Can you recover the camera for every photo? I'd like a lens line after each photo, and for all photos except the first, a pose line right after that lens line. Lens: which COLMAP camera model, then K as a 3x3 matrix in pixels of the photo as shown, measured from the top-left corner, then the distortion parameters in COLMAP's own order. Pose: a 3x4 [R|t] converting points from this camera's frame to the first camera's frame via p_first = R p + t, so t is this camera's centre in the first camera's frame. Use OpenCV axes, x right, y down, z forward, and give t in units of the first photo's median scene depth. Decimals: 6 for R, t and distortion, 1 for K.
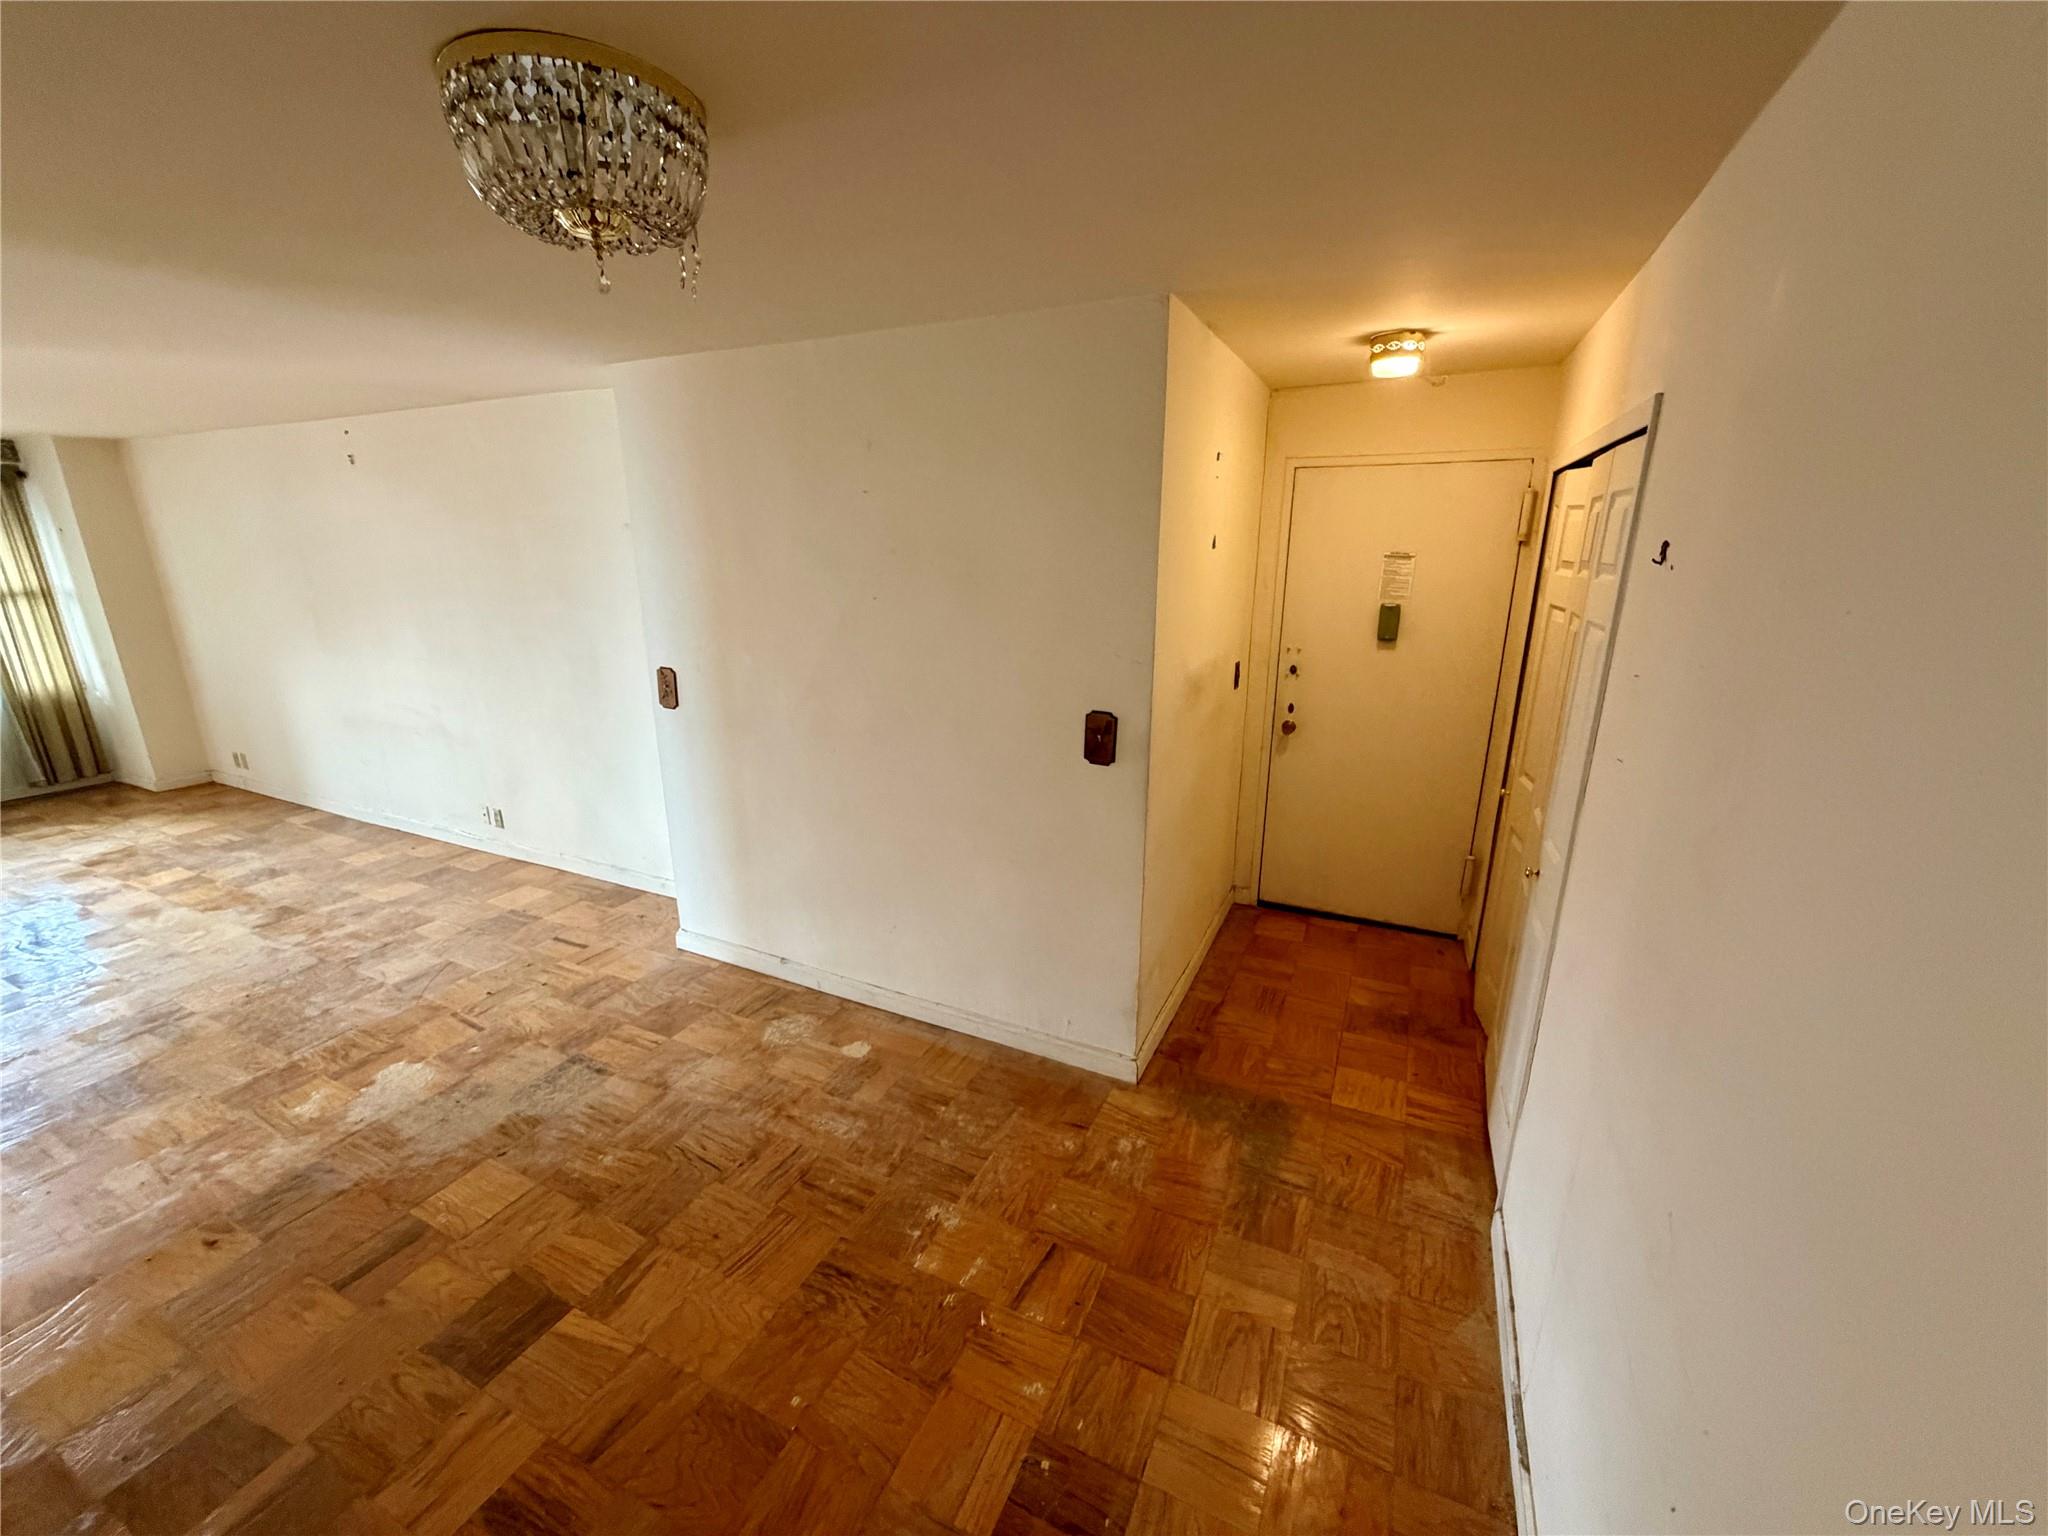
lens RADIAL K [[818.6, 0, 1018.6], [0, 818.6, 768.6], [0, 0, 1]] dist [-0.001037, 0.000302]
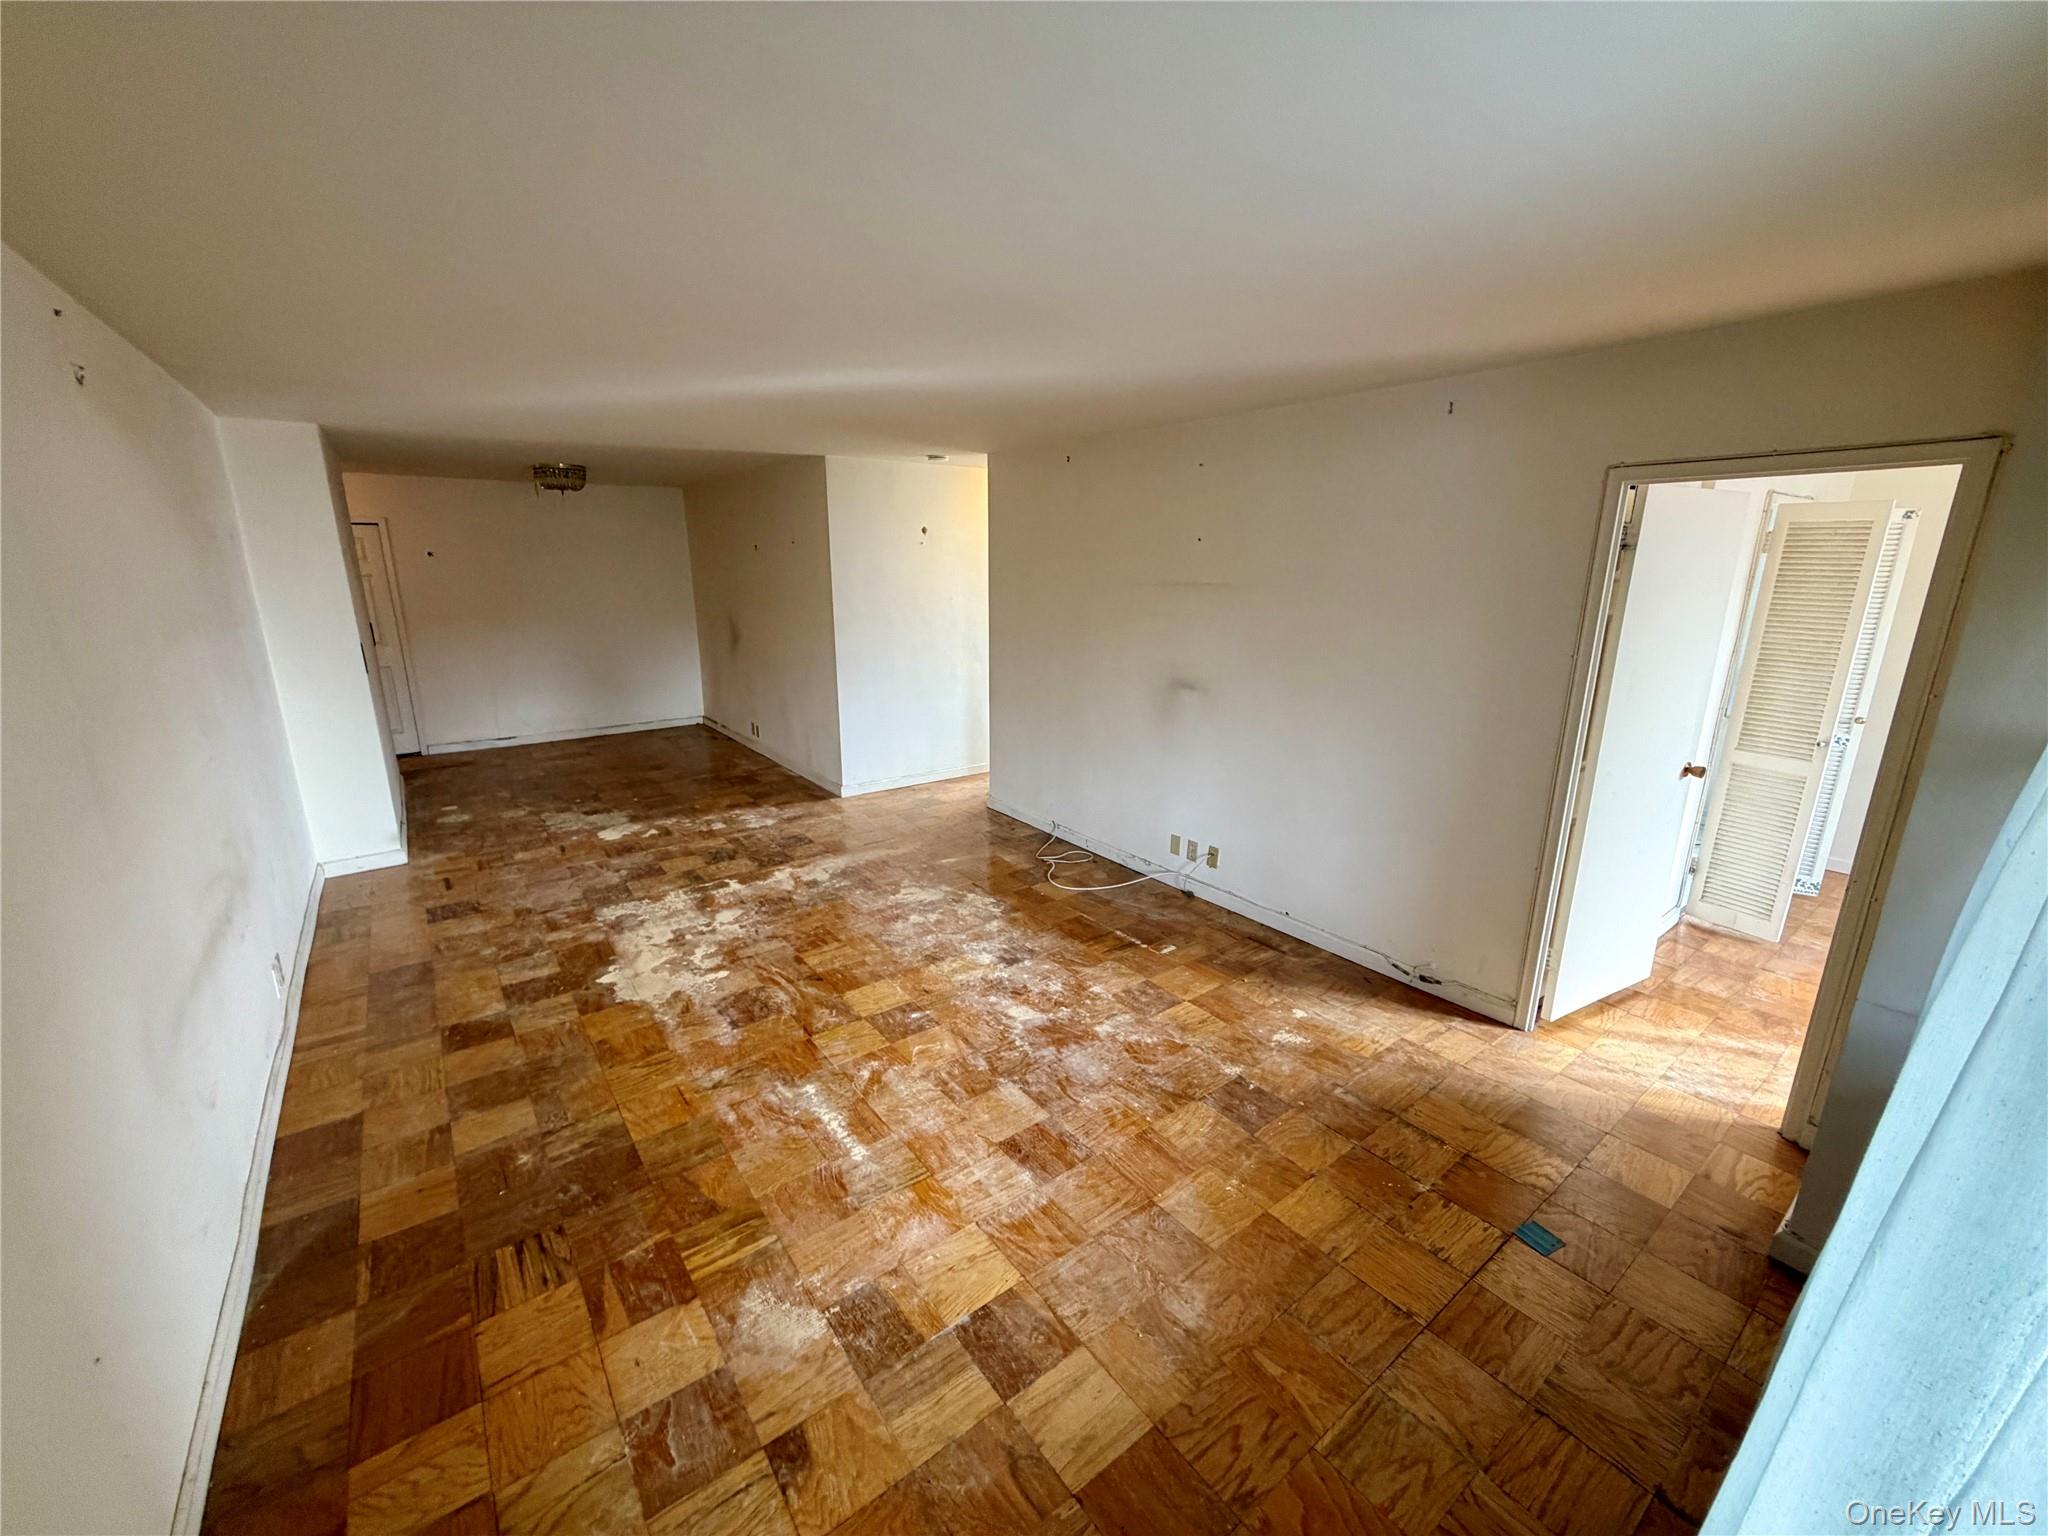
lens RADIAL K [[818.6, 0, 1018.6], [0, 818.6, 768.6], [0, 0, 1]] dist [-0.001037, 0.000302]
pose [[-0.883663, -0.117359, 0.453175, -2.562635], [0.125909, 0.872806, 0.471546, -0.561940], [-0.450874, 0.473747, -0.756490, 2.044586]]
